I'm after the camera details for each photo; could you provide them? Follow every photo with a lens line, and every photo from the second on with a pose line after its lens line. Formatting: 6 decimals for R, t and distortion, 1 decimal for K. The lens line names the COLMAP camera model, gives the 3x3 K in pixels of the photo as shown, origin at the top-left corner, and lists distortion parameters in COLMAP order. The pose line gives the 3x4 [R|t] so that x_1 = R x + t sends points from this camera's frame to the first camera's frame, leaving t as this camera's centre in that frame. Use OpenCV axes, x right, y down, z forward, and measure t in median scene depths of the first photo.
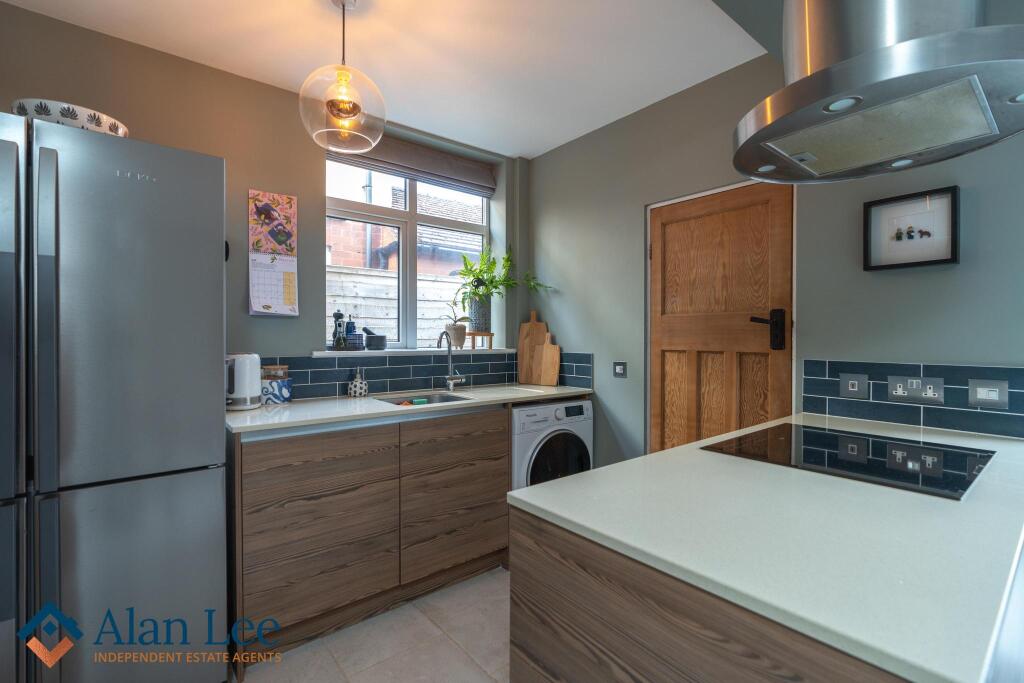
lens RADIAL K [[476.8, 0, 519.0], [0, 476.8, 339.0], [0, 0, 1]] dist [-0.013281, 0.000830]
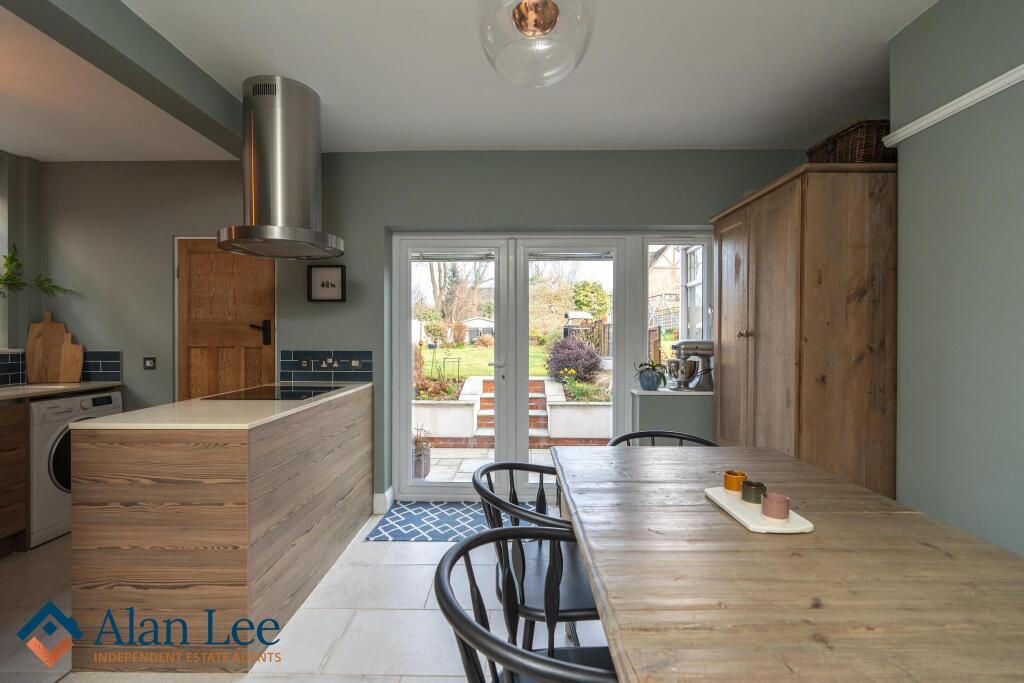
lens RADIAL K [[476.8, 0, 519.0], [0, 476.8, 339.0], [0, 0, 1]] dist [-0.013281, 0.000830]
pose [[0.651979, -0.006357, 0.758210, -0.095337], [0.003701, 0.999980, 0.005202, -0.002084], [-0.758228, -0.000586, 0.651989, -0.535836]]
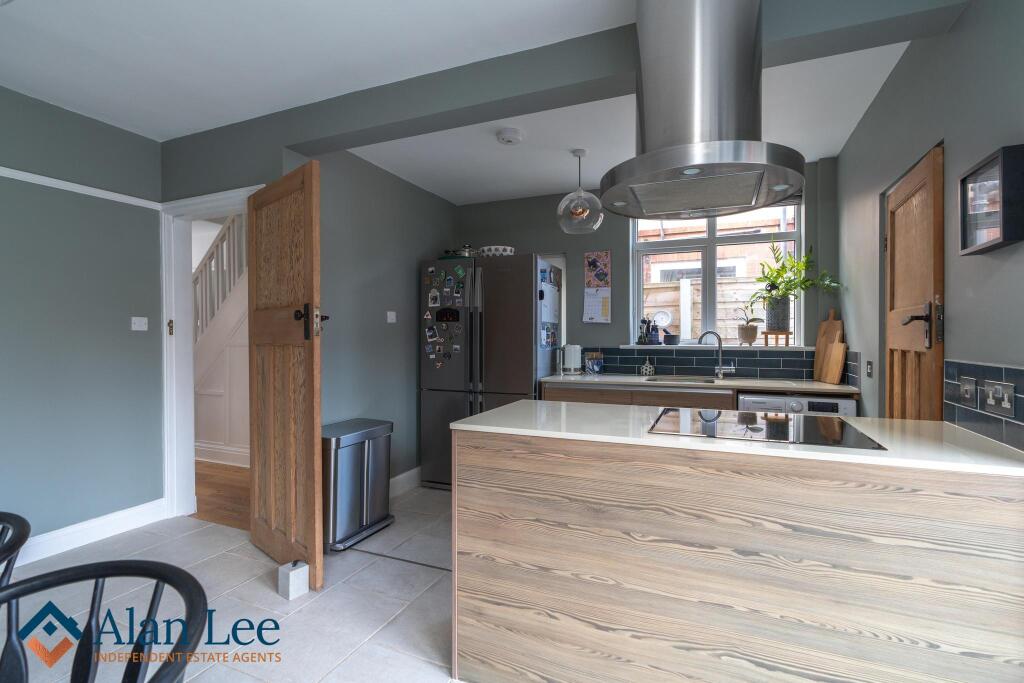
lens RADIAL K [[476.8, 0, 519.0], [0, 476.8, 339.0], [0, 0, 1]] dist [-0.013281, 0.000830]
pose [[0.488408, 0.003180, -0.872609, 0.712585], [-0.002486, 0.999994, 0.002253, 0.003522], [0.872612, 0.001069, 0.488413, -0.072470]]
